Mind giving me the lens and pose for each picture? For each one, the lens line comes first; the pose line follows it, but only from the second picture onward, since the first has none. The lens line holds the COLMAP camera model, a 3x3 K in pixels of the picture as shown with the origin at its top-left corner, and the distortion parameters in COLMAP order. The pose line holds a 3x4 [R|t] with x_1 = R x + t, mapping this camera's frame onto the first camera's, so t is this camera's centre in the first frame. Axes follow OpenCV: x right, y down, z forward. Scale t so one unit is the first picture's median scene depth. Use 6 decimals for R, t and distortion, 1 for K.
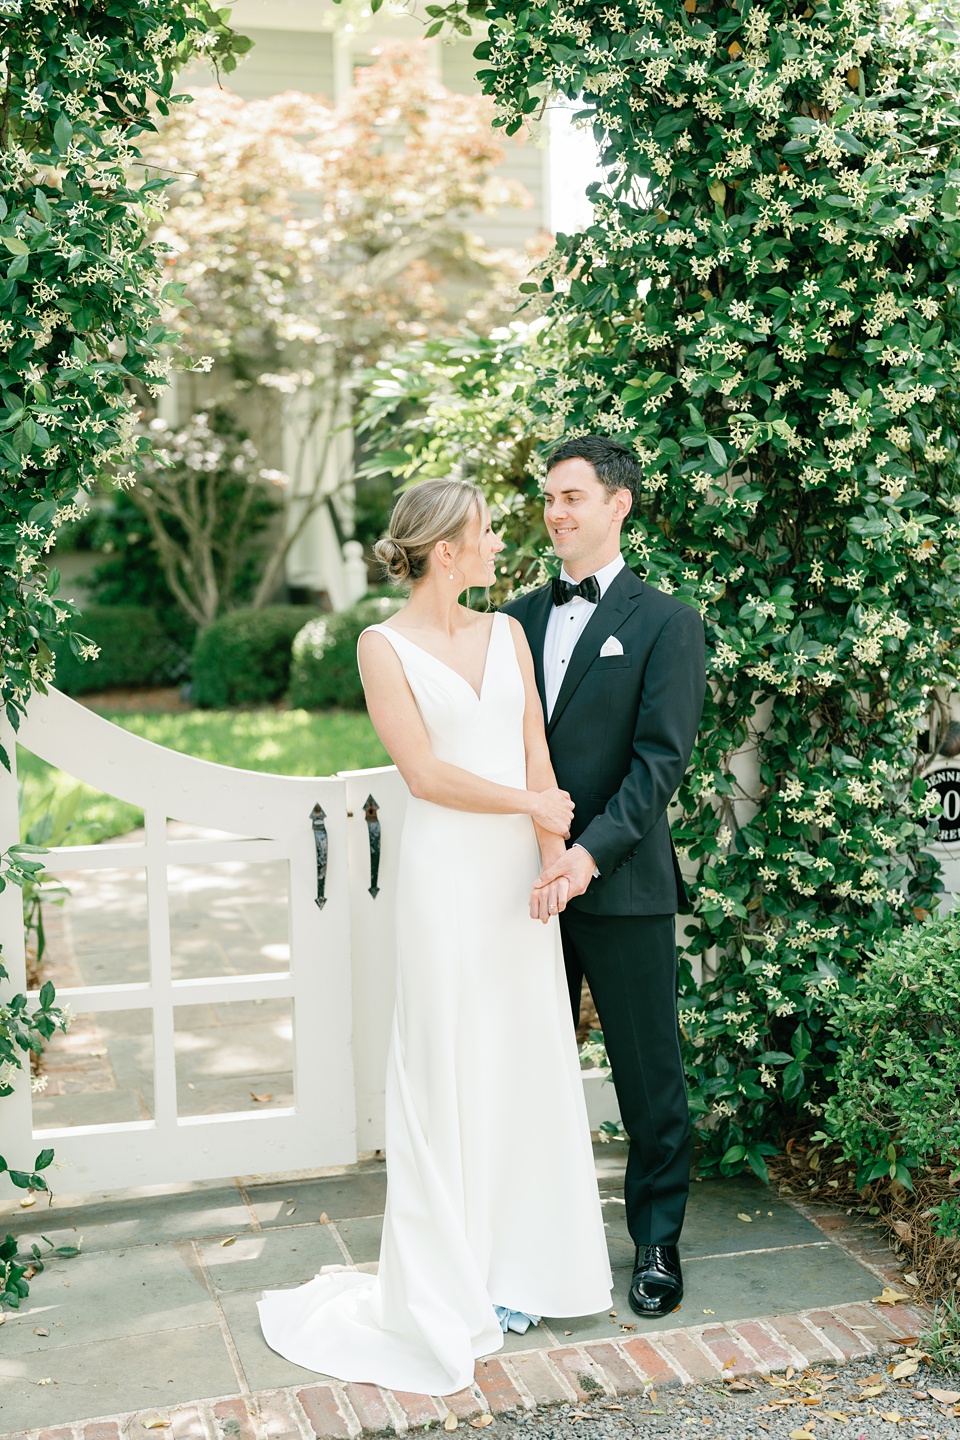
lens RADIAL K [[2121.5, 0, 473.3], [0, 2121.5, 699.8], [0, 0, 1]] dist [0.059726, 0.000000]
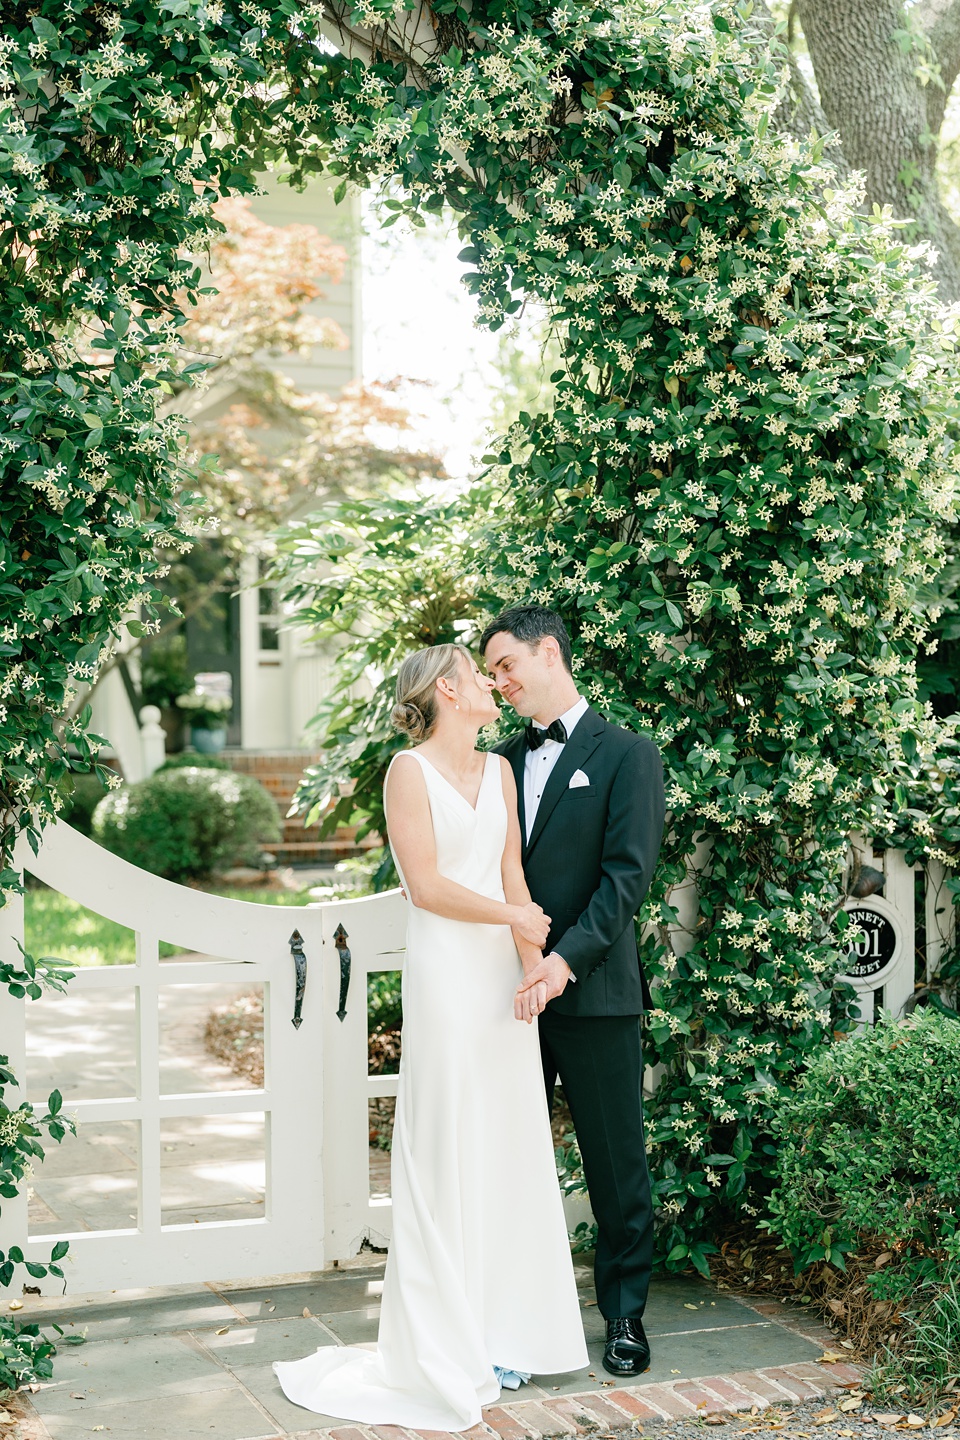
lens RADIAL K [[2498.9, 0, 488.1], [0, 2498.9, 724.7], [0, 0, 1]] dist [-0.005891, 0.000000]
pose [[0.993262, 0.017701, 0.114532, -0.131590], [-0.009424, 0.997331, -0.072404, 0.038226], [-0.115508, 0.070837, 0.990777, -0.291118]]
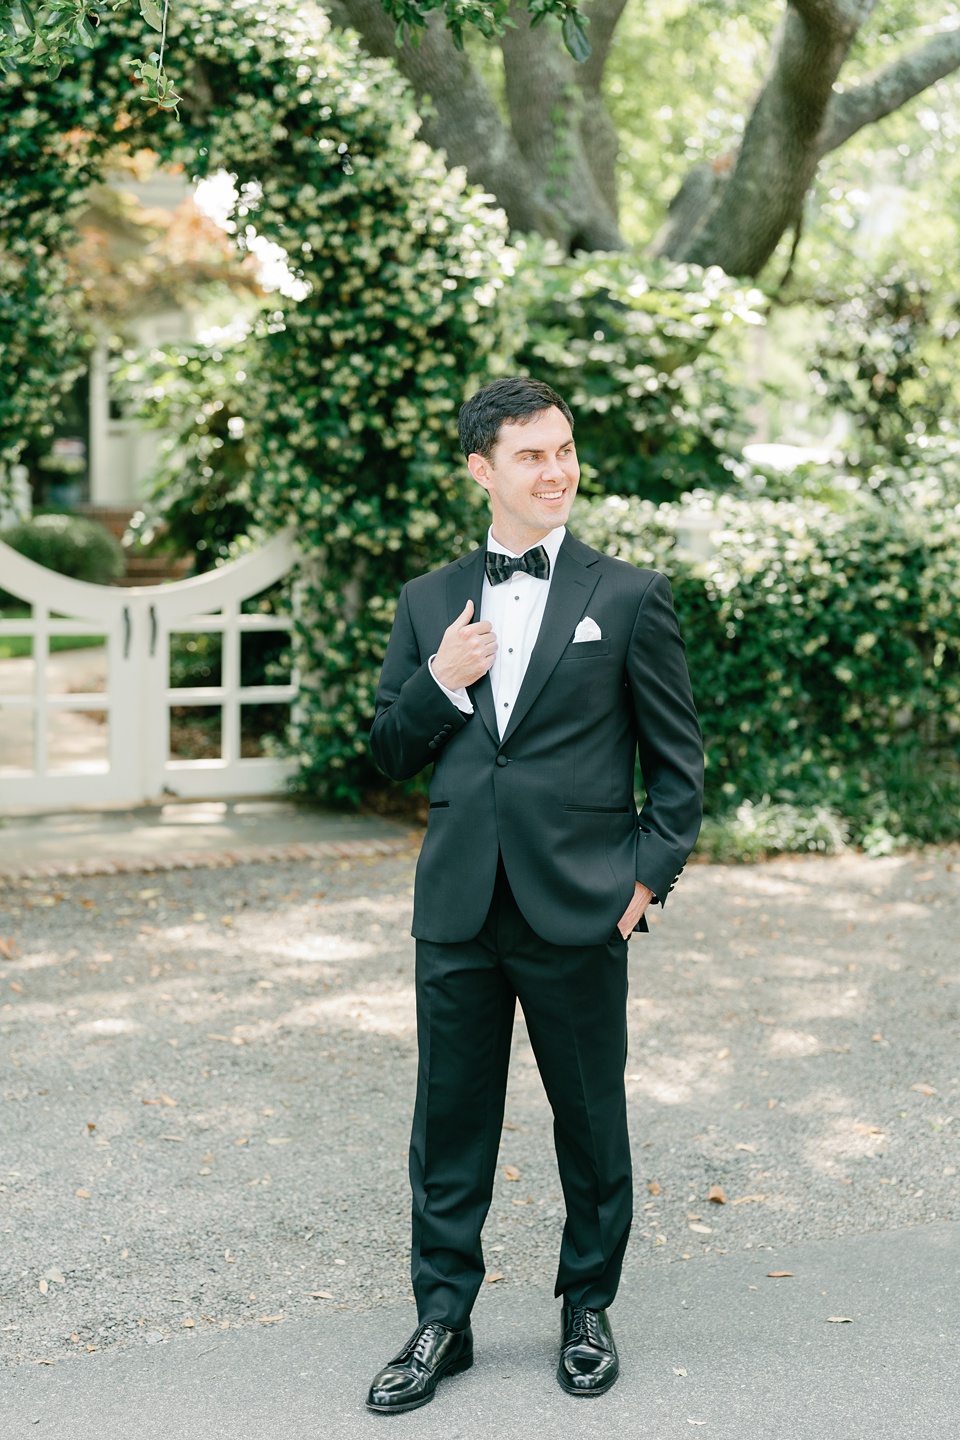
lens RADIAL K [[2498.9, 0, 474.0], [0, 2498.9, 719.8], [0, 0, 1]] dist [-0.005891, 0.000000]
pose [[0.984923, 0.023380, 0.171408, -0.156791], [-0.027008, 0.999457, 0.018867, 0.107518], [-0.170873, -0.023212, 0.985020, -1.317764]]
